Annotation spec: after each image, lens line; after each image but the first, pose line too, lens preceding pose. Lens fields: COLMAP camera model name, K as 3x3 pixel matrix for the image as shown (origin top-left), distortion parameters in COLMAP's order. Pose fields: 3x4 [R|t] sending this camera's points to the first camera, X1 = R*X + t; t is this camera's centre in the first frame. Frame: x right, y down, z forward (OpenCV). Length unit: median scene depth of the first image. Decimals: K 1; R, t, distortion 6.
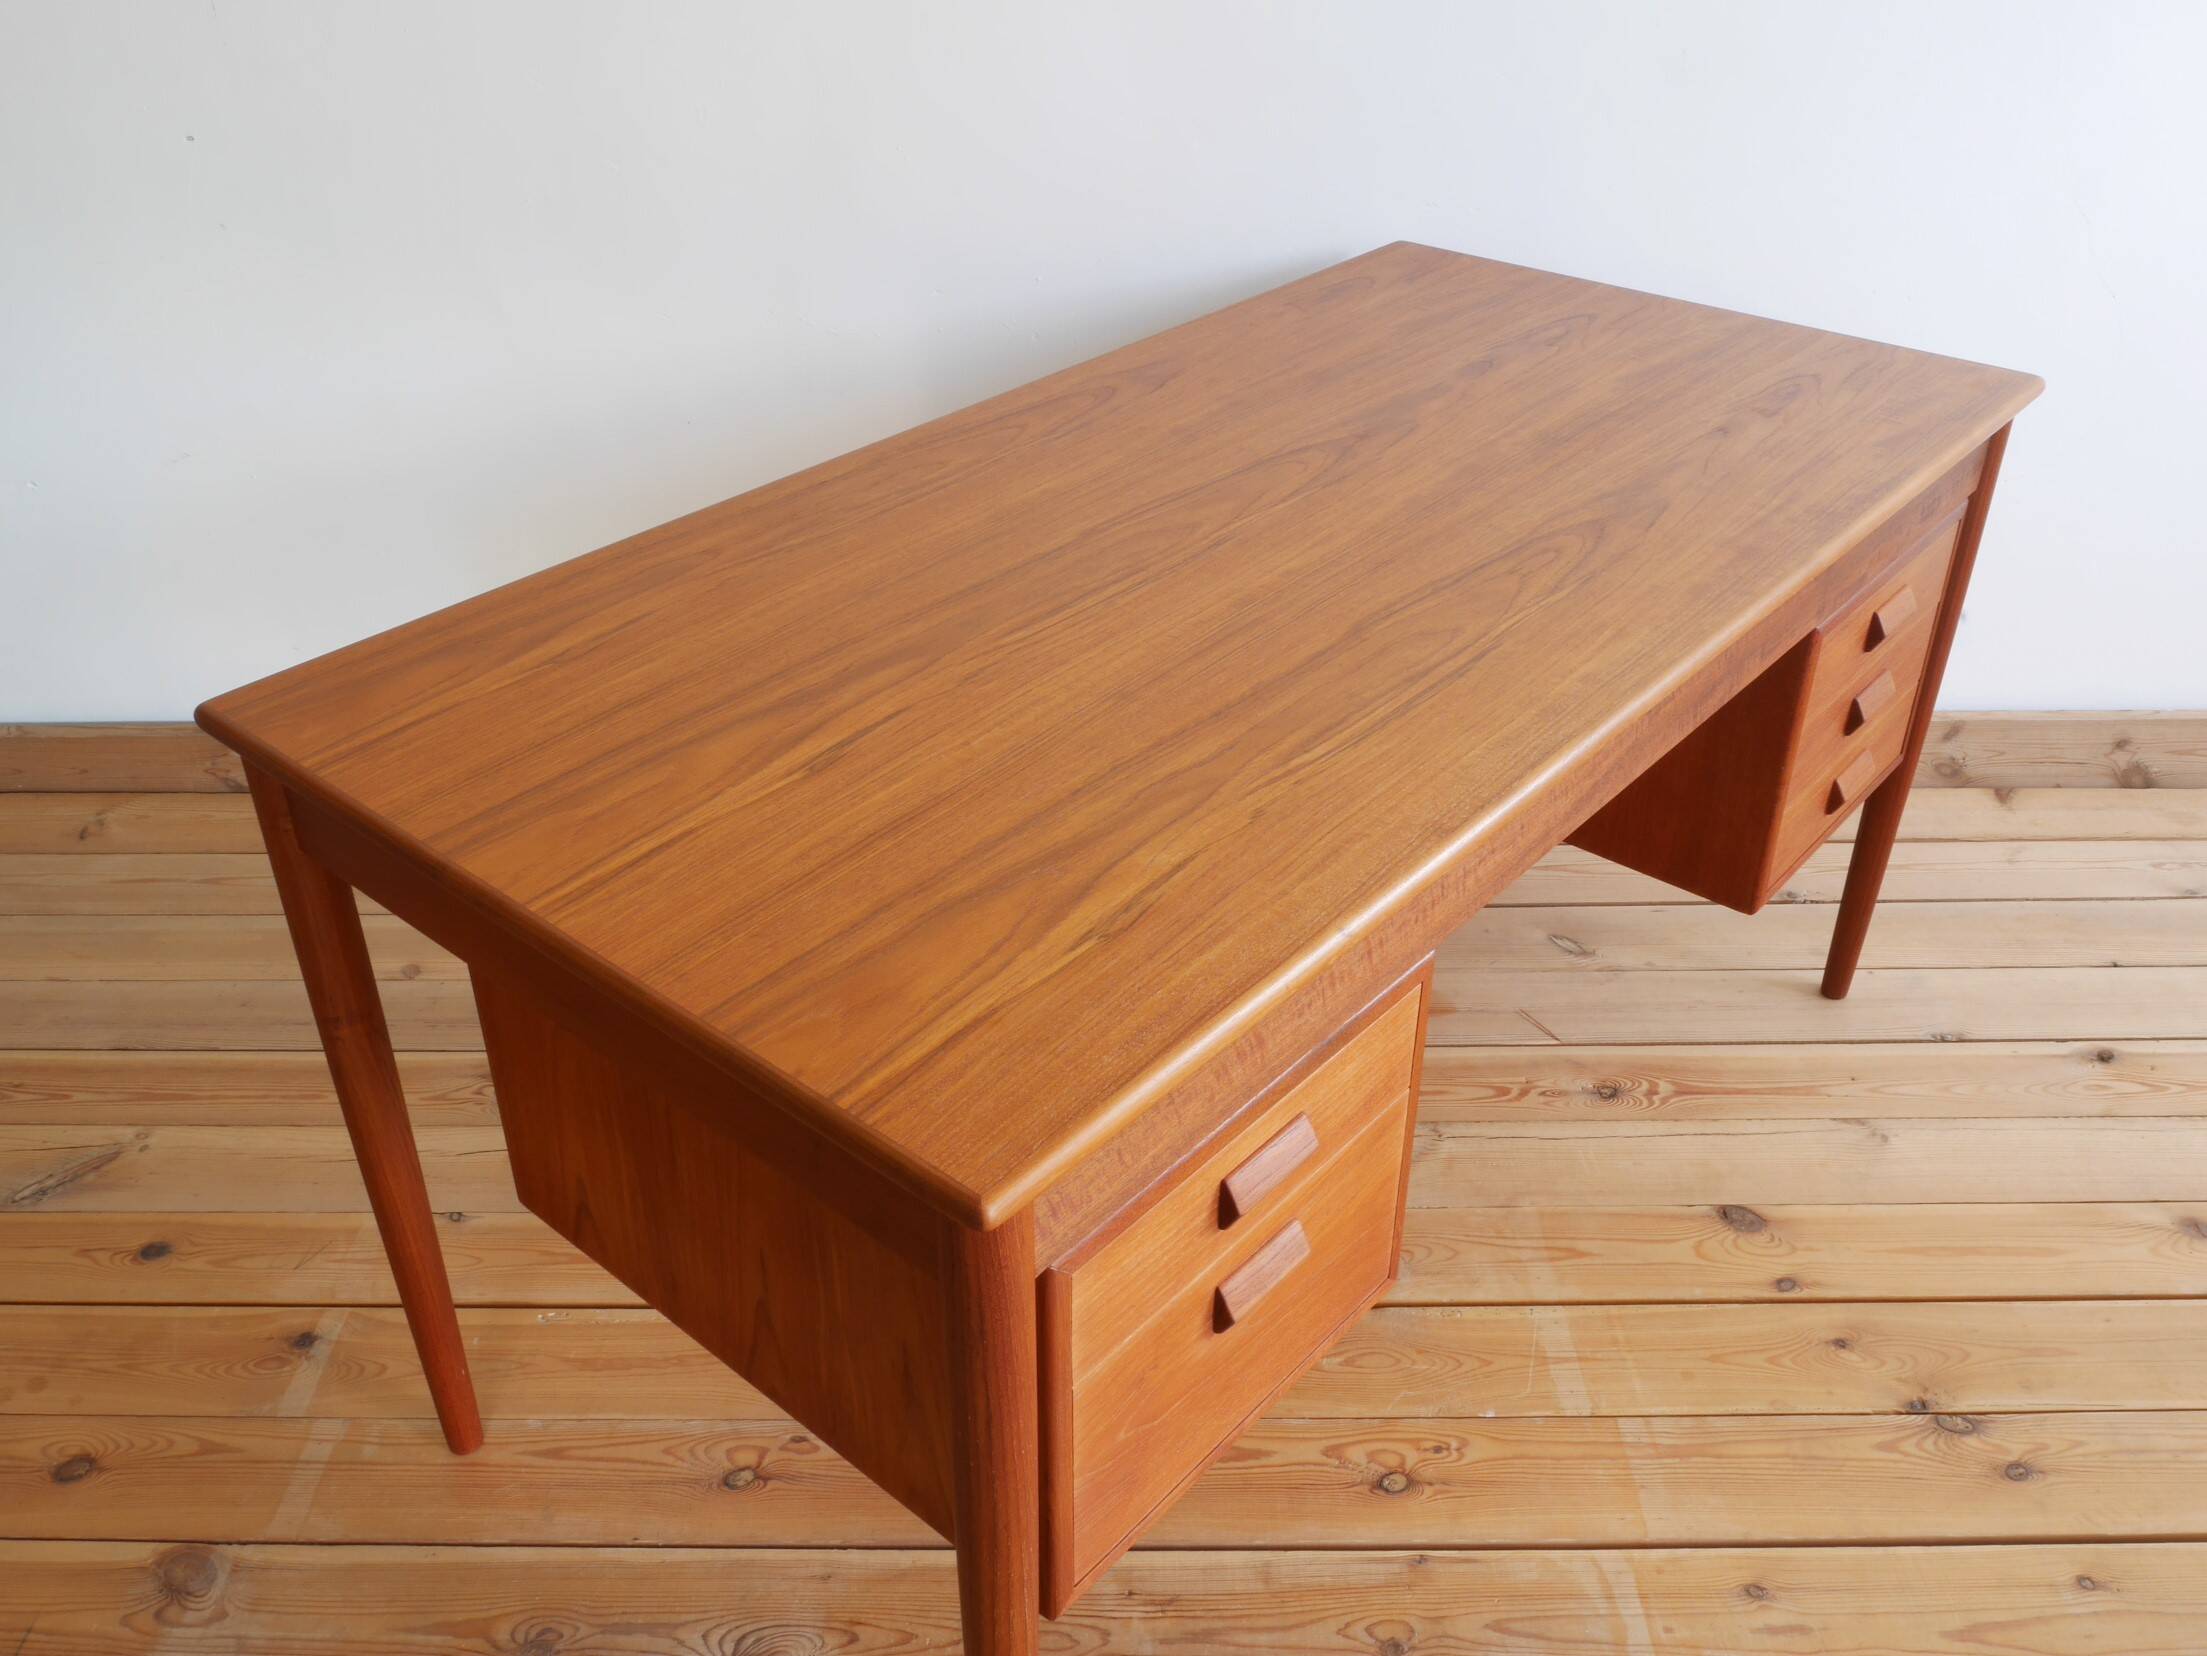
lens RADIAL K [[1930.0, 0, 1079.4], [0, 1930.0, 785.4], [0, 0, 1]] dist [-0.030753, 0.011021]
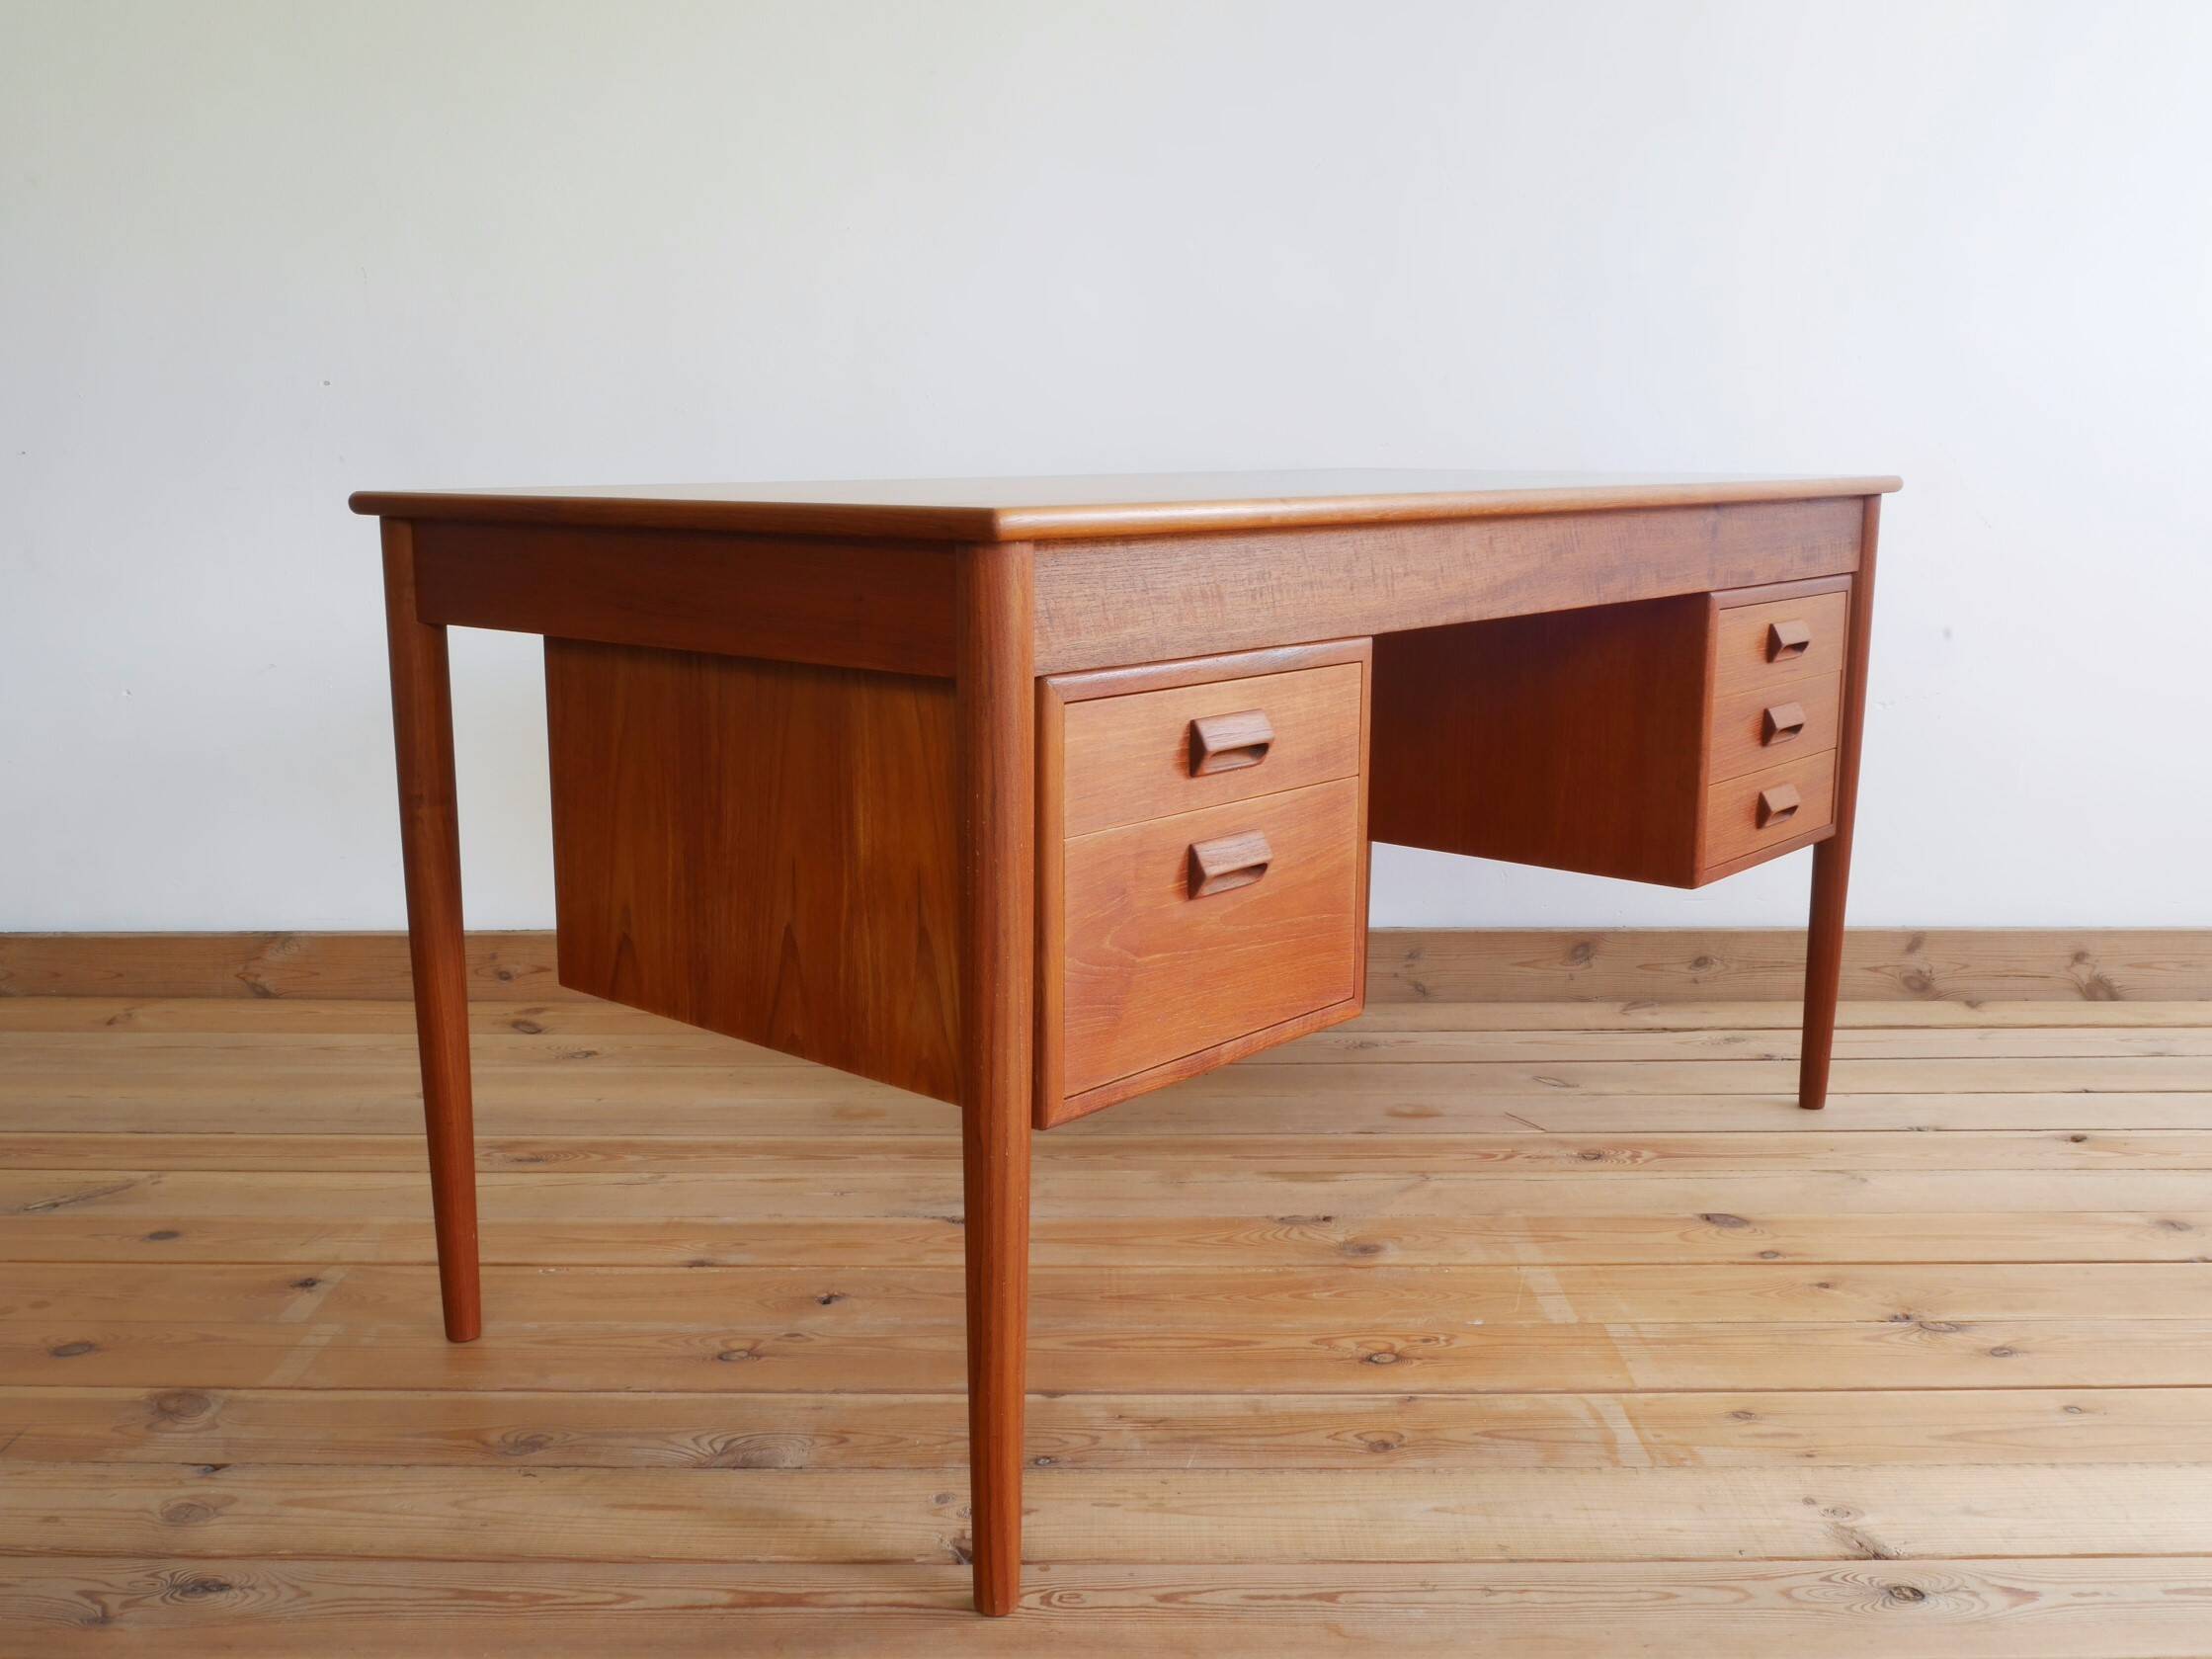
lens RADIAL K [[2094.5, 0, 1081.8], [0, 2094.5, 820.3], [0, 0, 1]] dist [-0.023378, 0.000000]
pose [[0.999978, 0.005971, -0.002780, 0.006817], [-0.006574, 0.930488, -0.366264, 0.489808], [0.000400, 0.366275, 0.930507, -0.120609]]
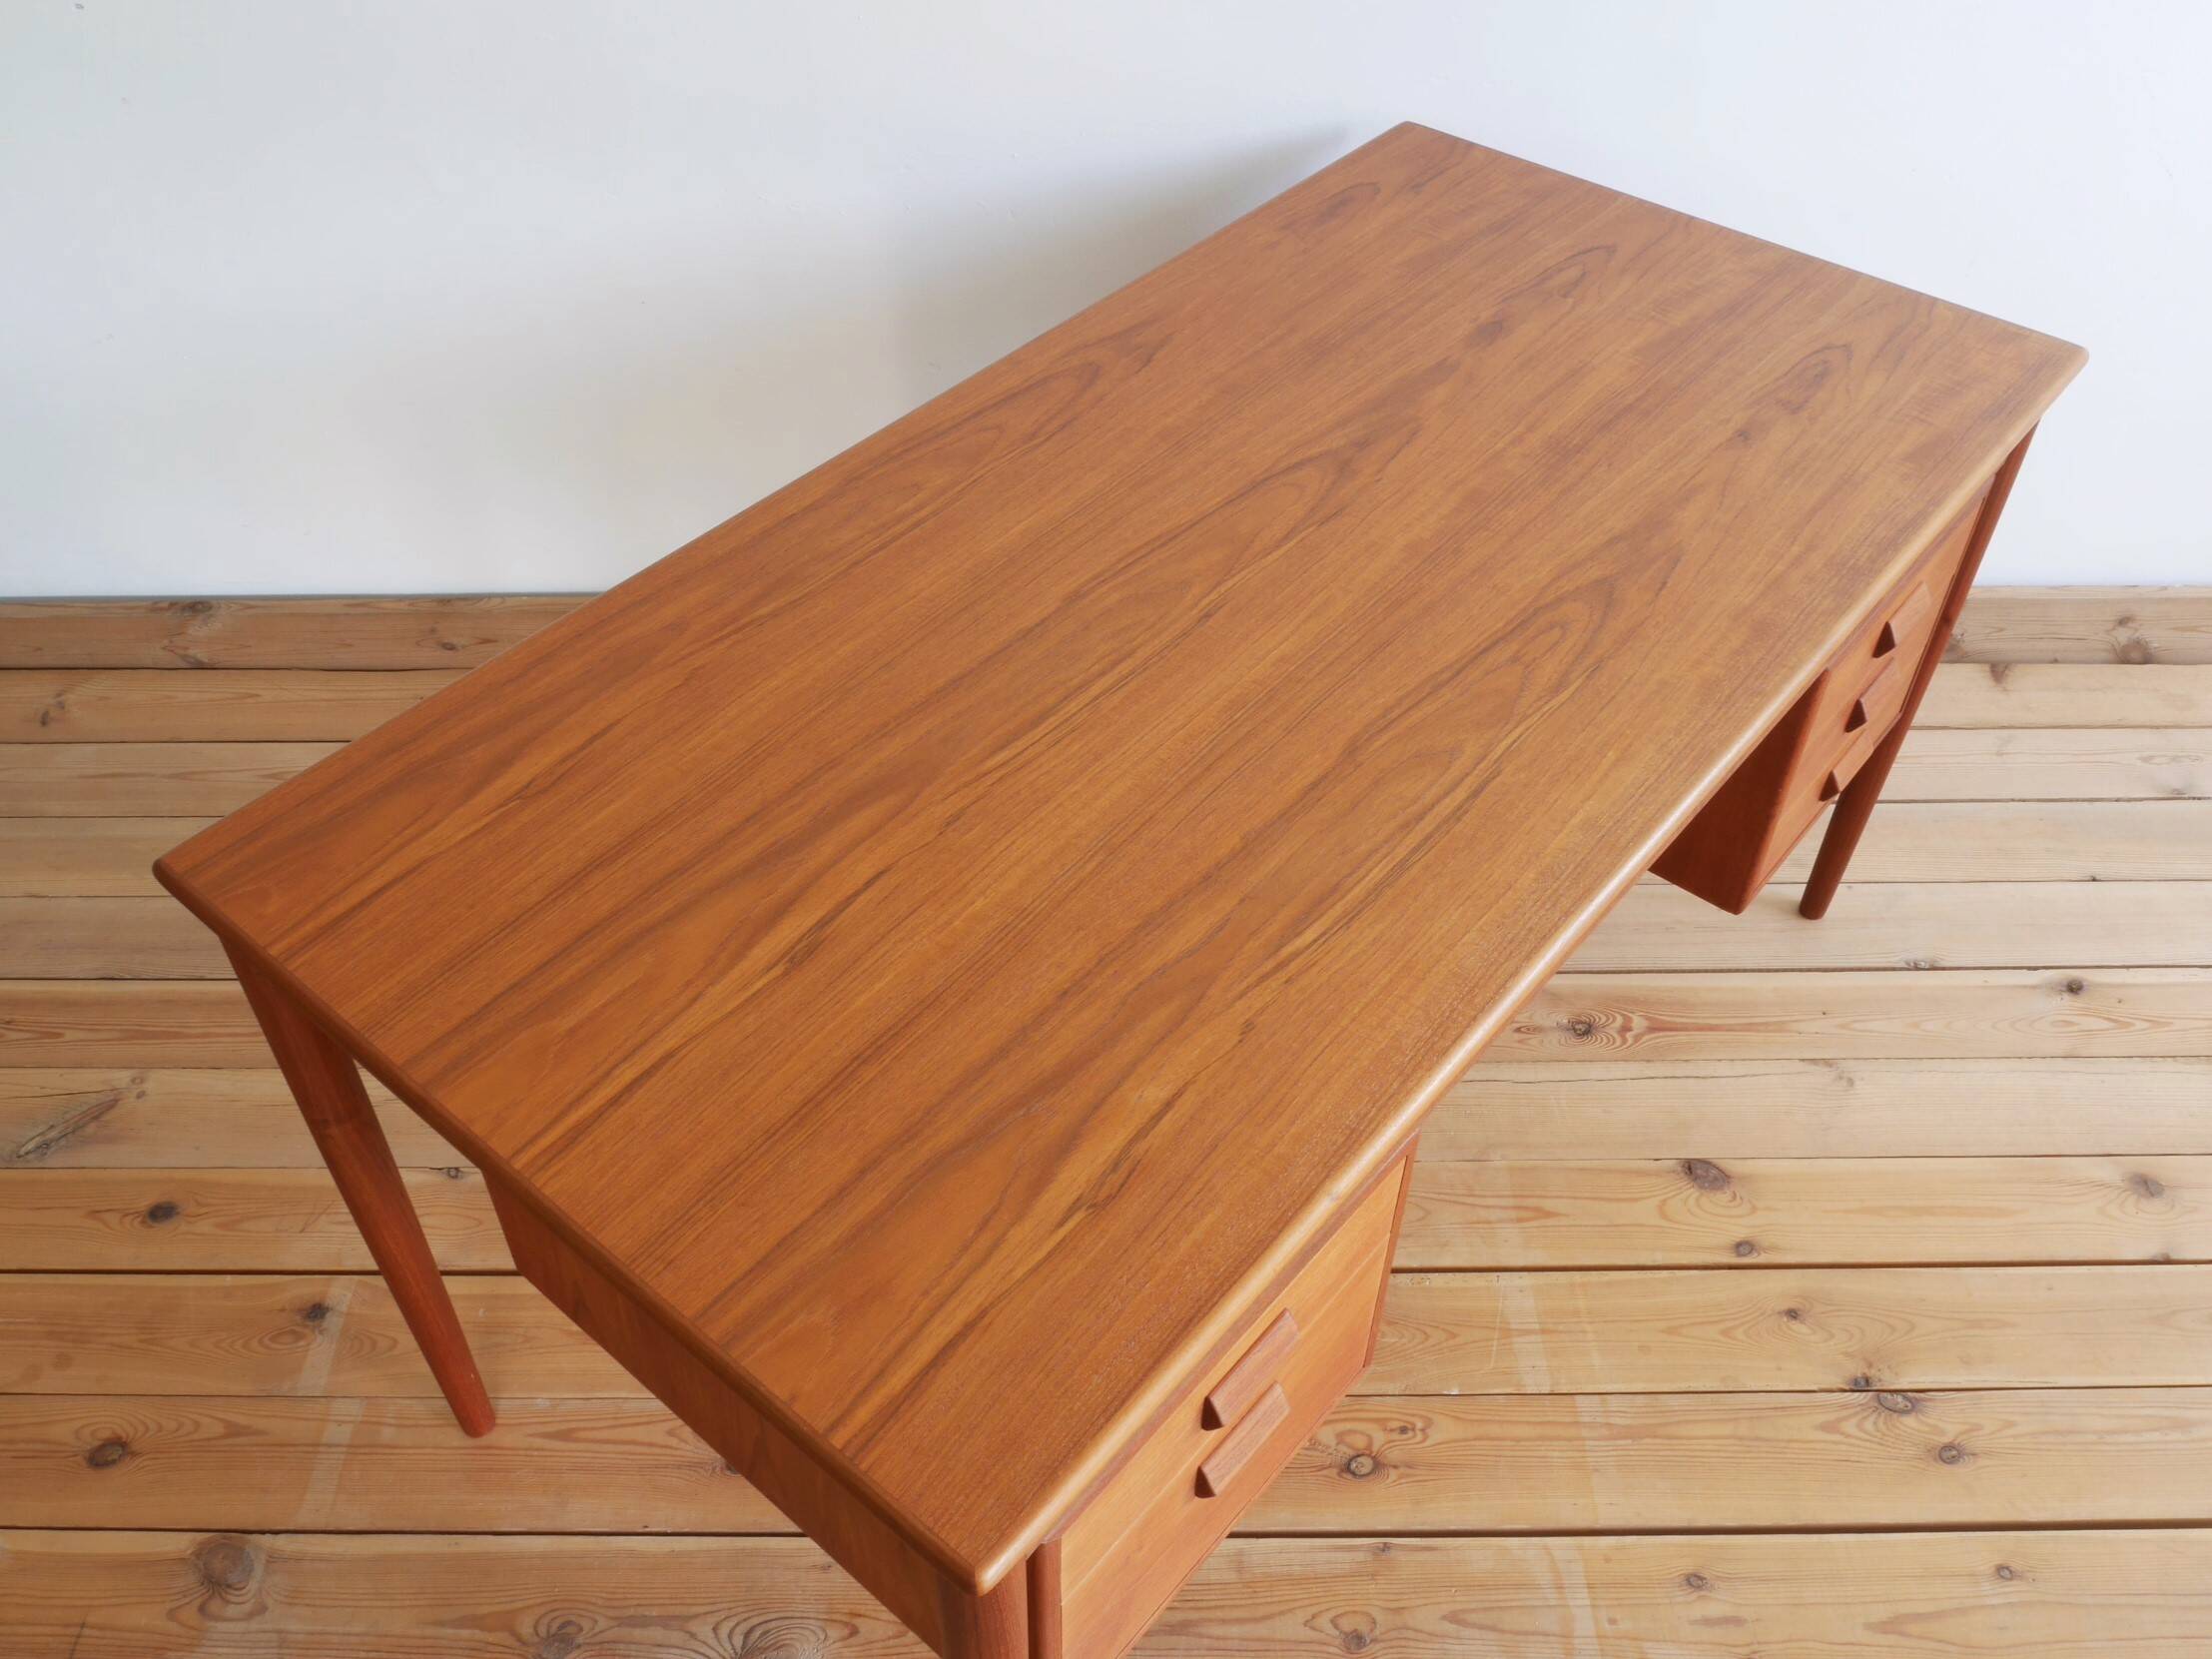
lens RADIAL K [[1934.5, 0, 1065.3], [0, 1934.5, 777.5], [0, 0, 1]] dist [-0.030753, 0.011021]
pose [[0.999980, -0.002265, 0.005891, -0.004242], [0.000979, 0.977751, 0.209766, -0.223579], [-0.006235, -0.209756, 0.977734, 0.043038]]
